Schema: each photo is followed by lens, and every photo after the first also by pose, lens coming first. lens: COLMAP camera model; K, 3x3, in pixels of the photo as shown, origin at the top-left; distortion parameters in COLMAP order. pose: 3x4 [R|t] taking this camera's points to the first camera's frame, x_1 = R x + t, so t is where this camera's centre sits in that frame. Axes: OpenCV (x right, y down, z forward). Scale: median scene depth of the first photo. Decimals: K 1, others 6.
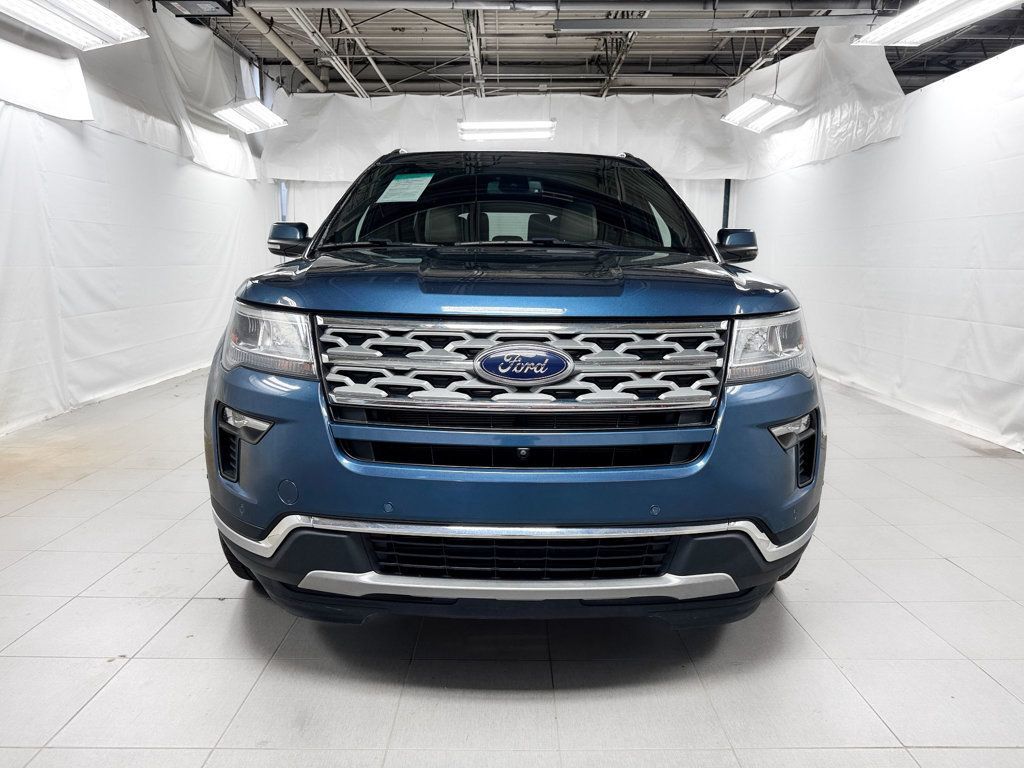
lens RADIAL K [[747.1, 0, 511.0], [0, 747.1, 358.3], [0, 0, 1]] dist [-0.005197, -0.008356]
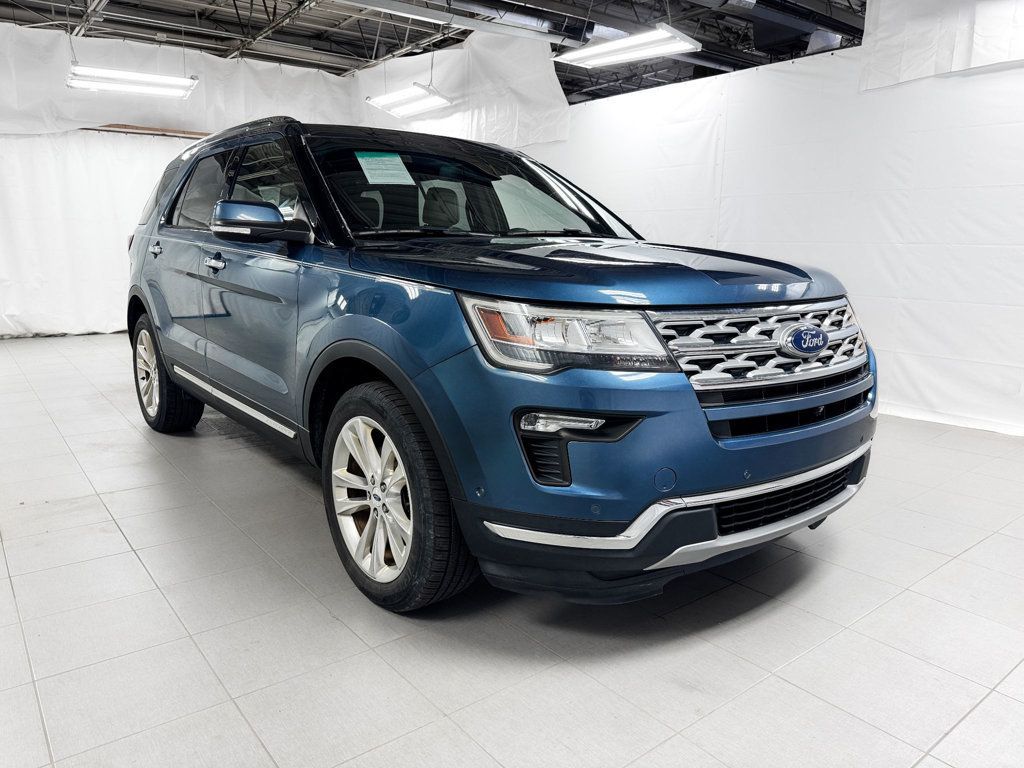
lens RADIAL K [[734.6, 0, 514.8], [0, 734.6, 370.2], [0, 0, 1]] dist [0.033111, -0.046978]
pose [[0.780558, -0.104084, 0.616357, -0.271515], [0.071359, 0.994431, 0.077560, -0.017447], [-0.620997, -0.016558, 0.783638, 0.080864]]
